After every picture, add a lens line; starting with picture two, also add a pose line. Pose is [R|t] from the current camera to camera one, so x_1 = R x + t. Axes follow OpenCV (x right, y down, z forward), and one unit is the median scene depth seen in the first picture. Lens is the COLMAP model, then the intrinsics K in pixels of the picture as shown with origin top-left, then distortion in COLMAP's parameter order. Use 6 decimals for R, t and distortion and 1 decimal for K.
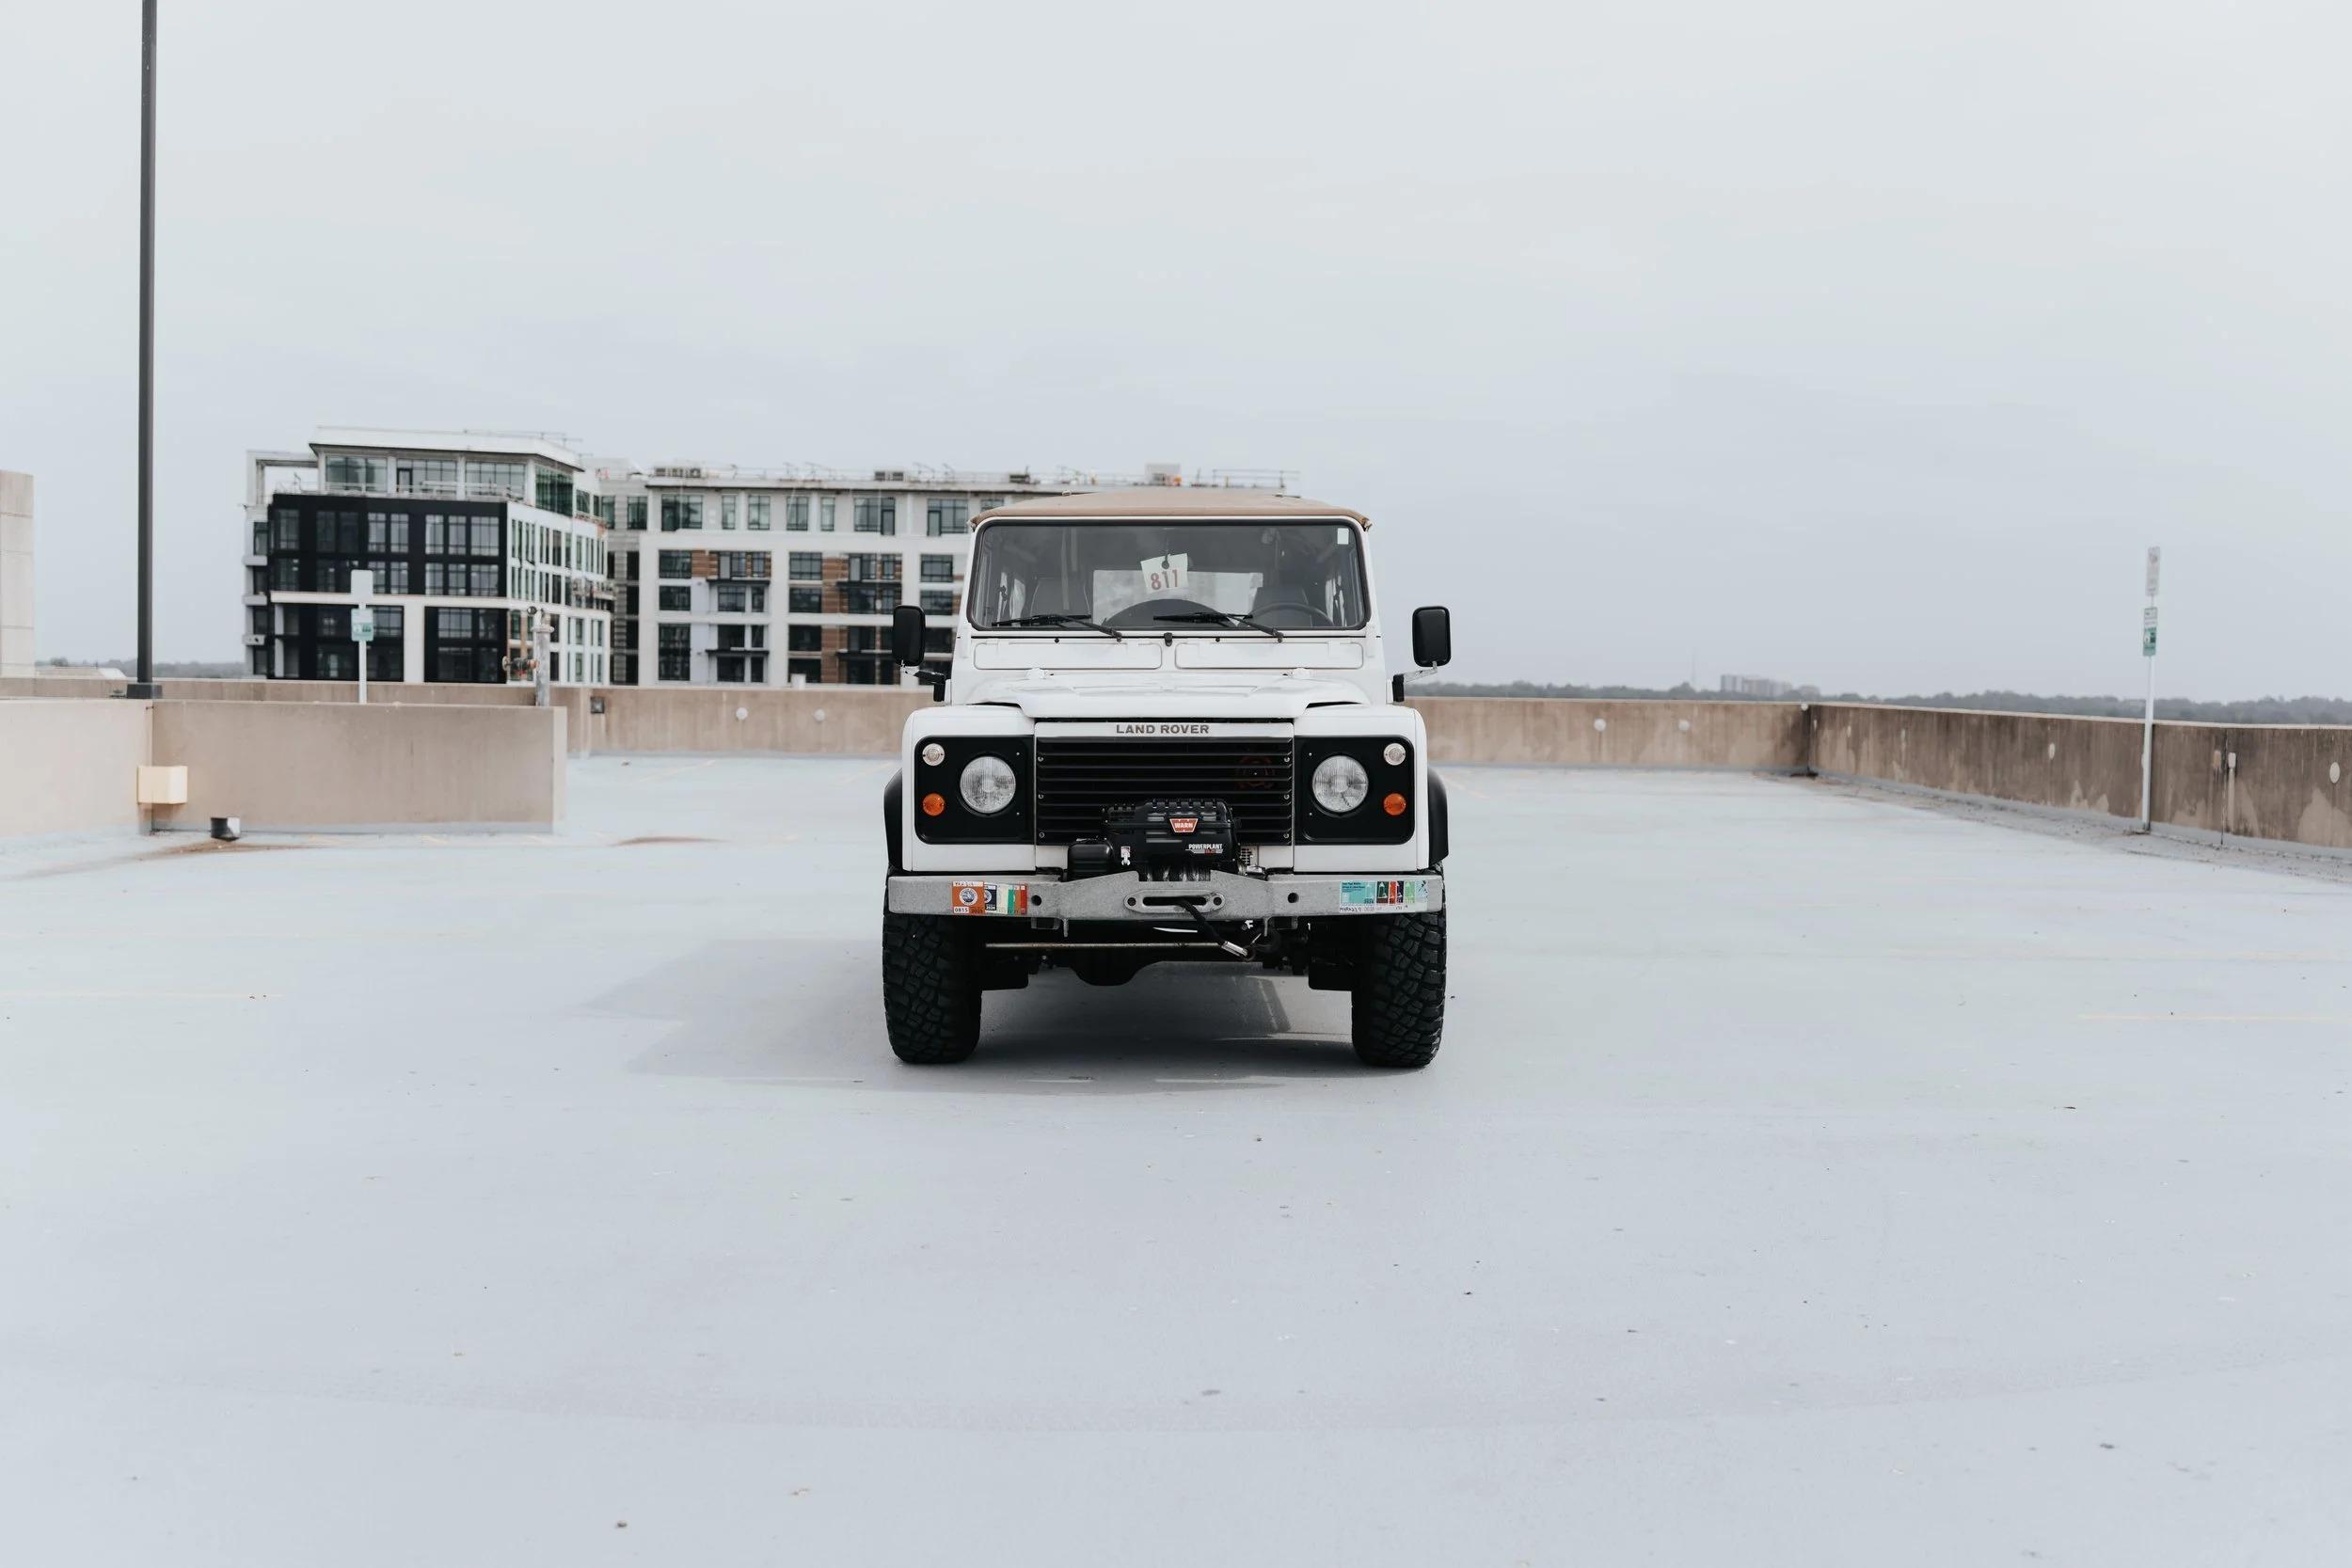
lens RADIAL K [[2330.1, 0, 1168.3], [0, 2330.1, 784.7], [0, 0, 1]] dist [0.008880, -0.035265]
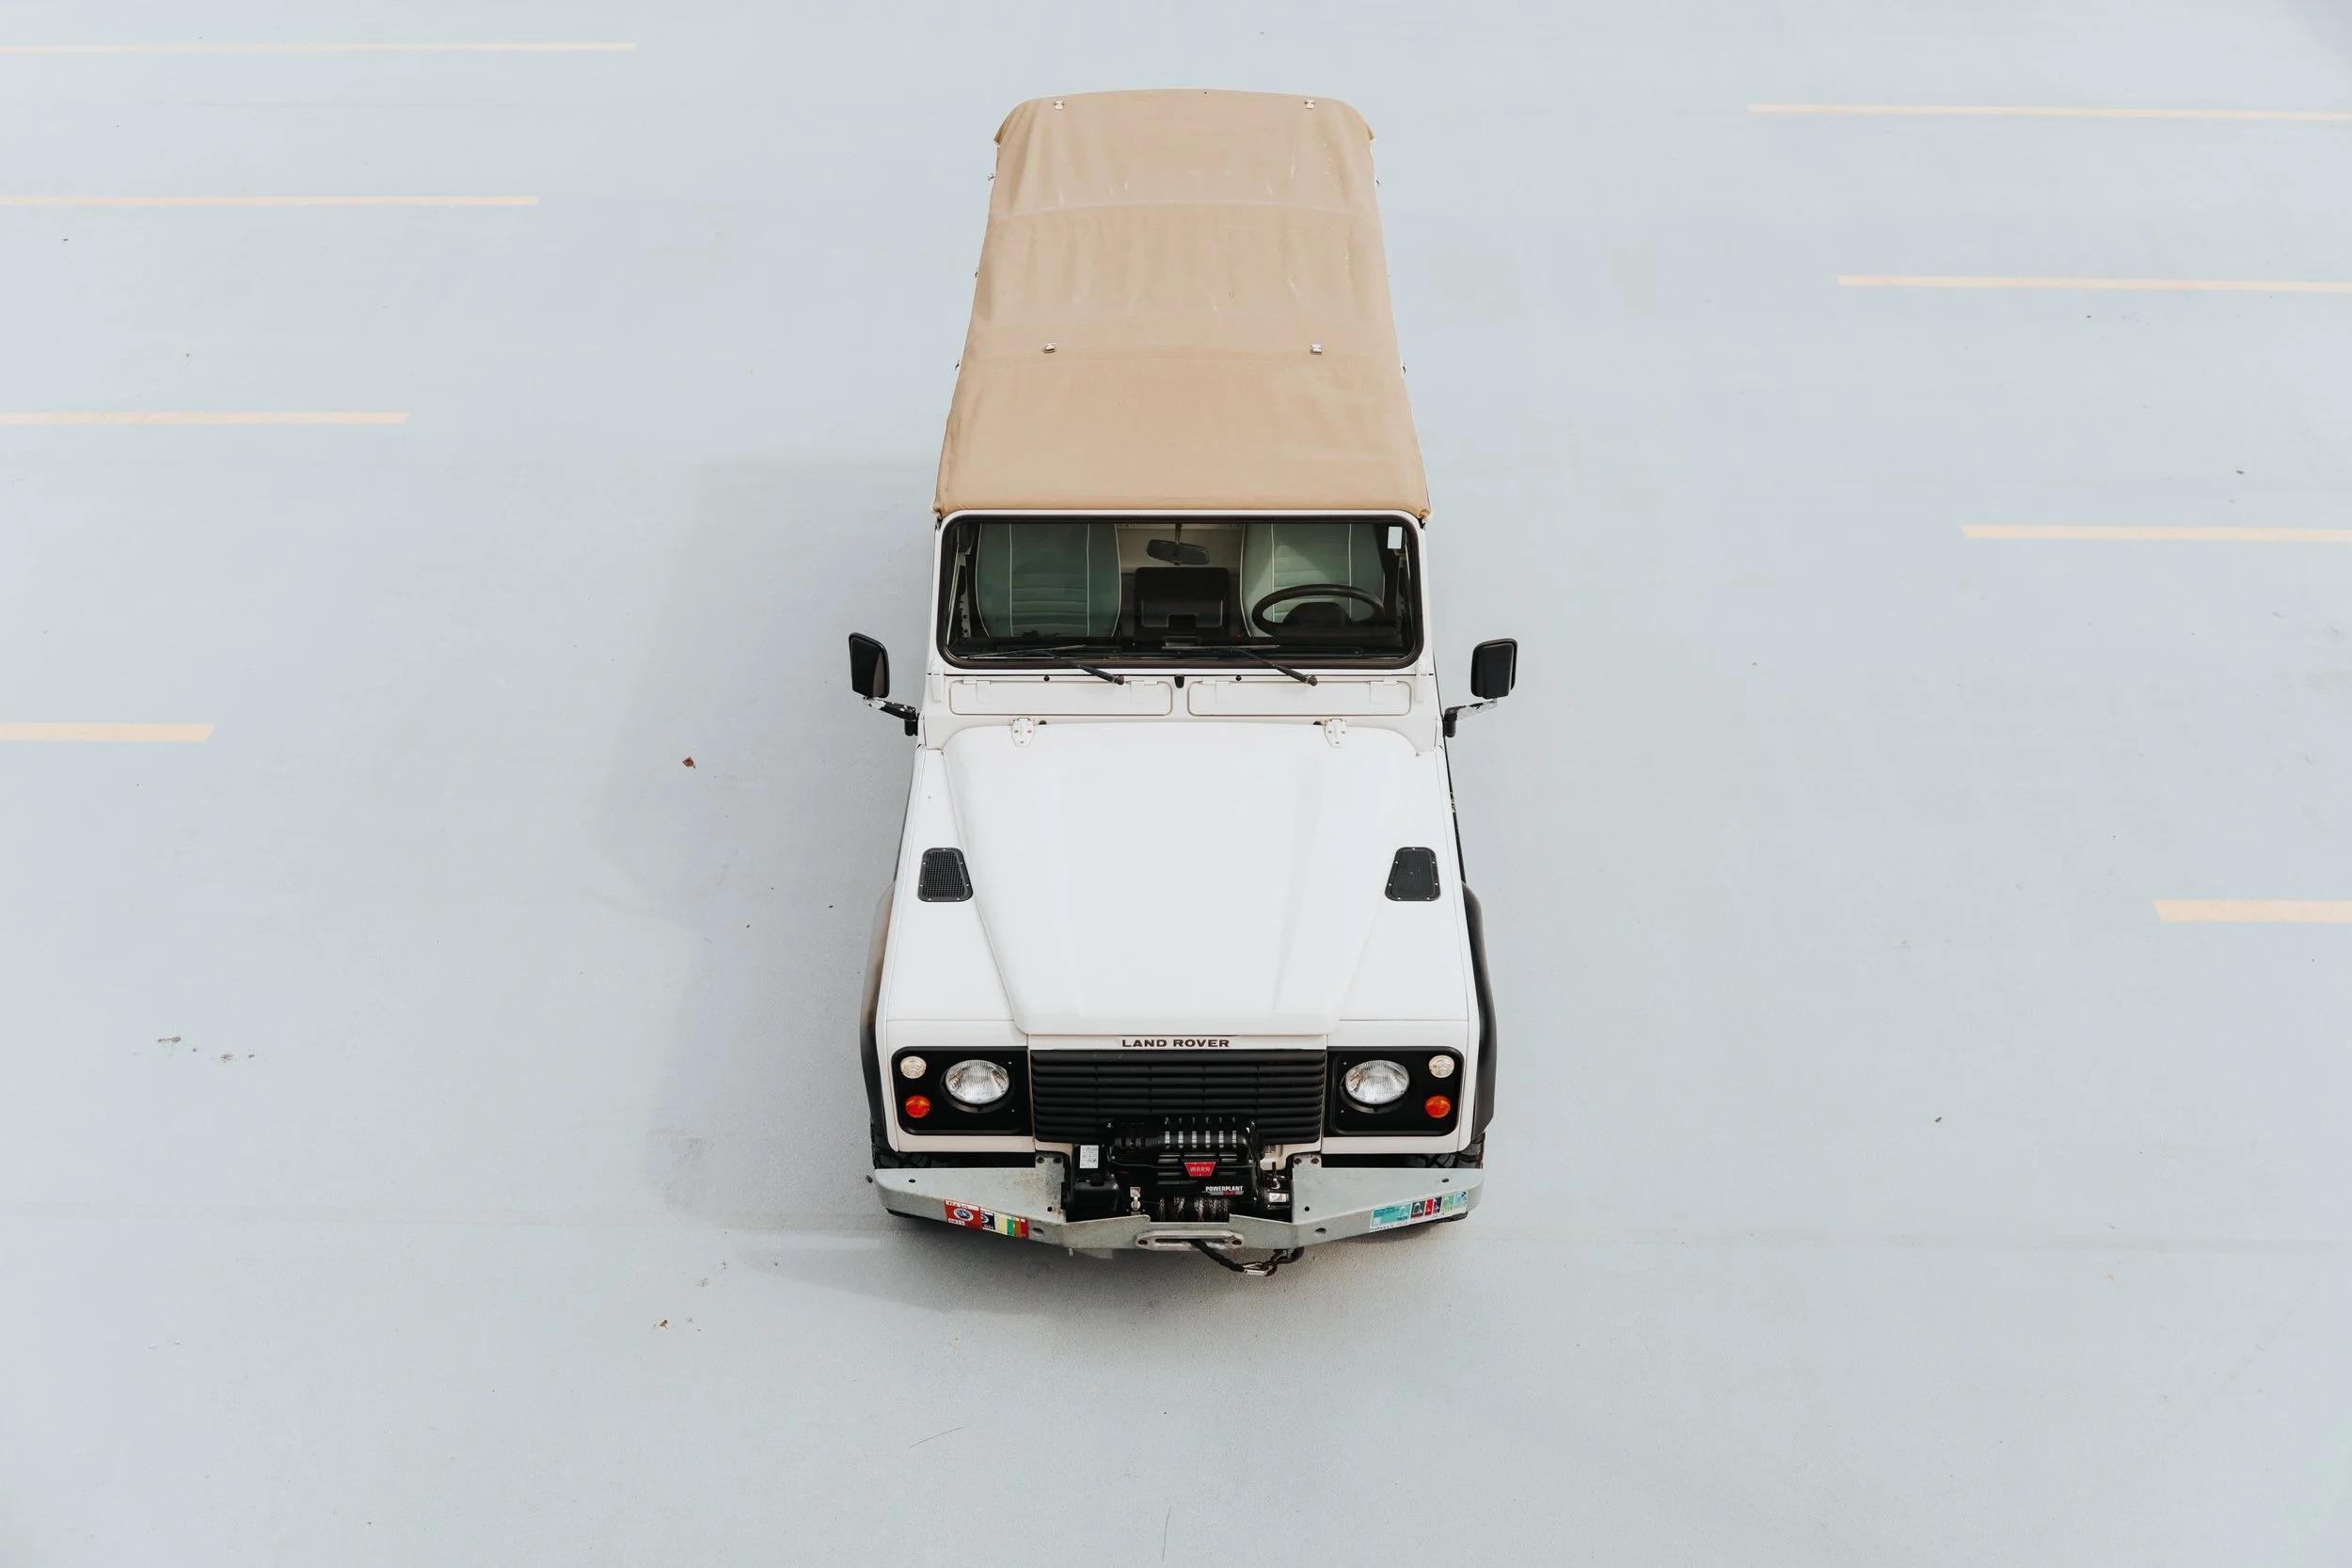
lens RADIAL K [[2169.5, 0, 1176.0], [0, 2169.5, 784.0], [0, 0, 1]] dist [0.003435, 0.002215]
pose [[0.999987, -0.004140, 0.003003, -0.004349], [0.001522, 0.801487, 0.598011, -0.571059], [-0.004883, -0.597998, 0.801482, 0.403677]]
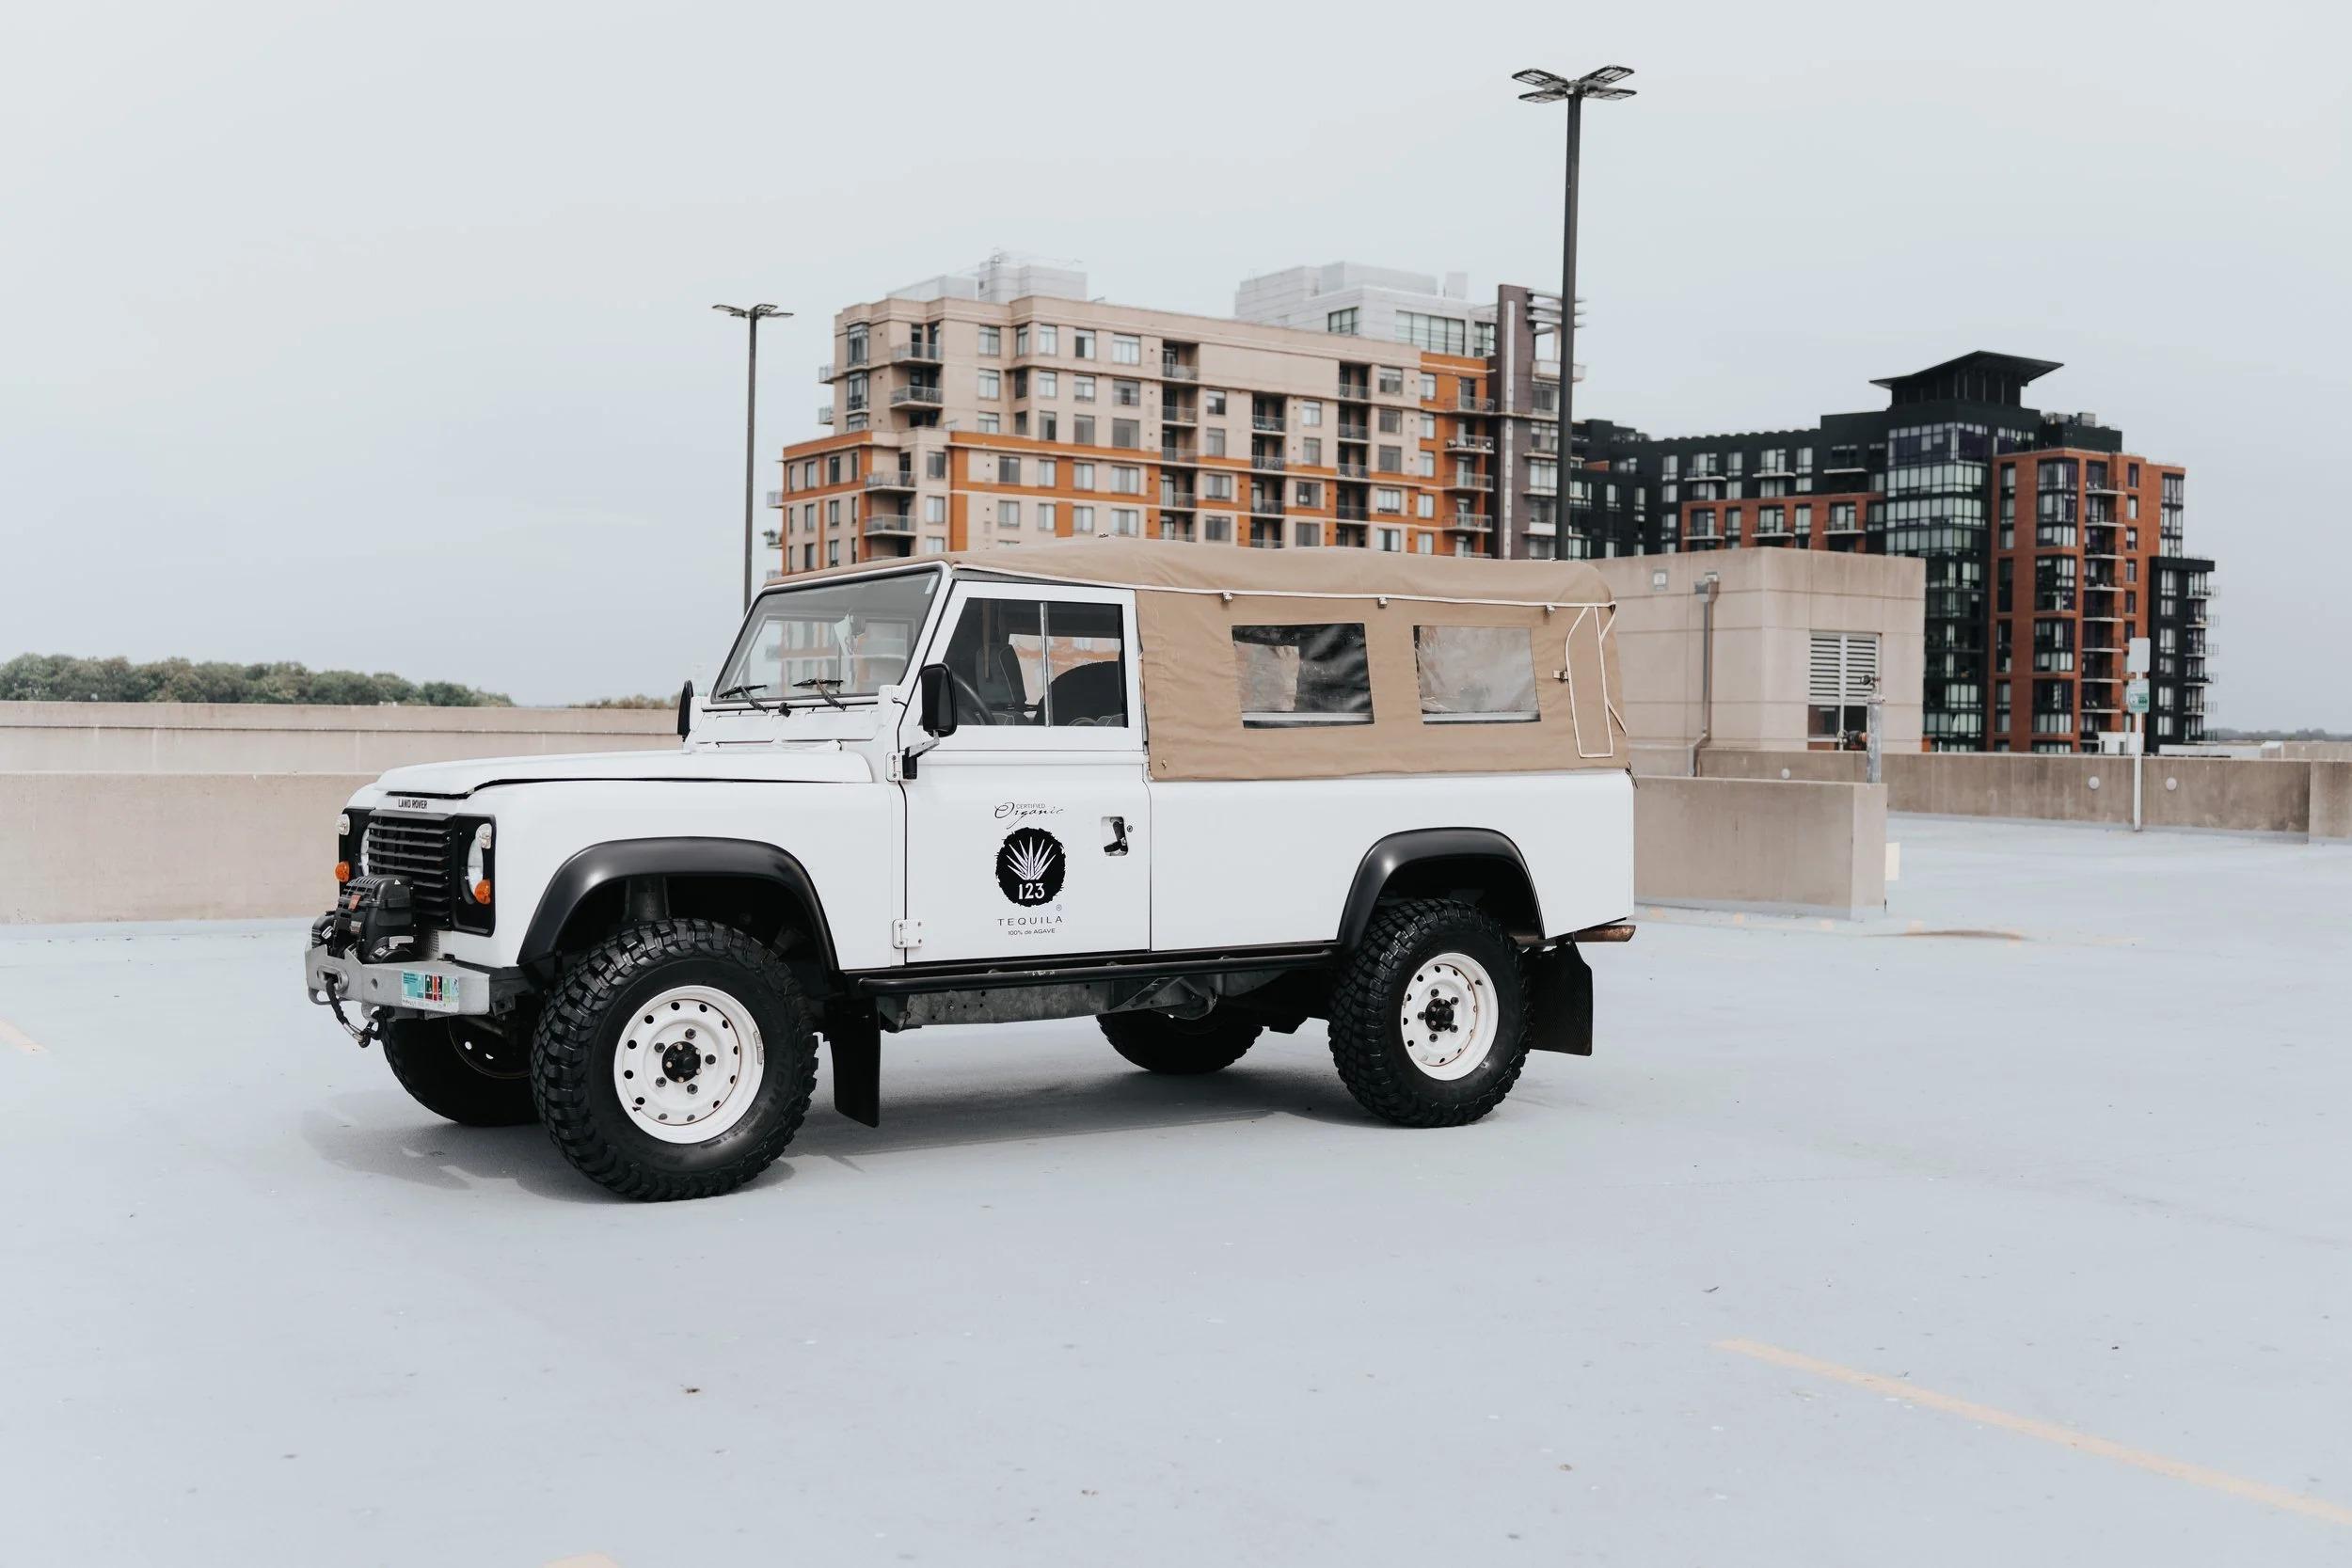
lens RADIAL K [[2330.1, 0, 1168.3], [0, 2330.1, 784.7], [0, 0, 1]] dist [0.008880, -0.035265]
pose [[0.569604, 0.009293, -0.821867, 0.964077], [-0.035735, 0.999271, -0.013468, -0.029587], [0.821142, 0.037041, 0.569521, 0.688034]]
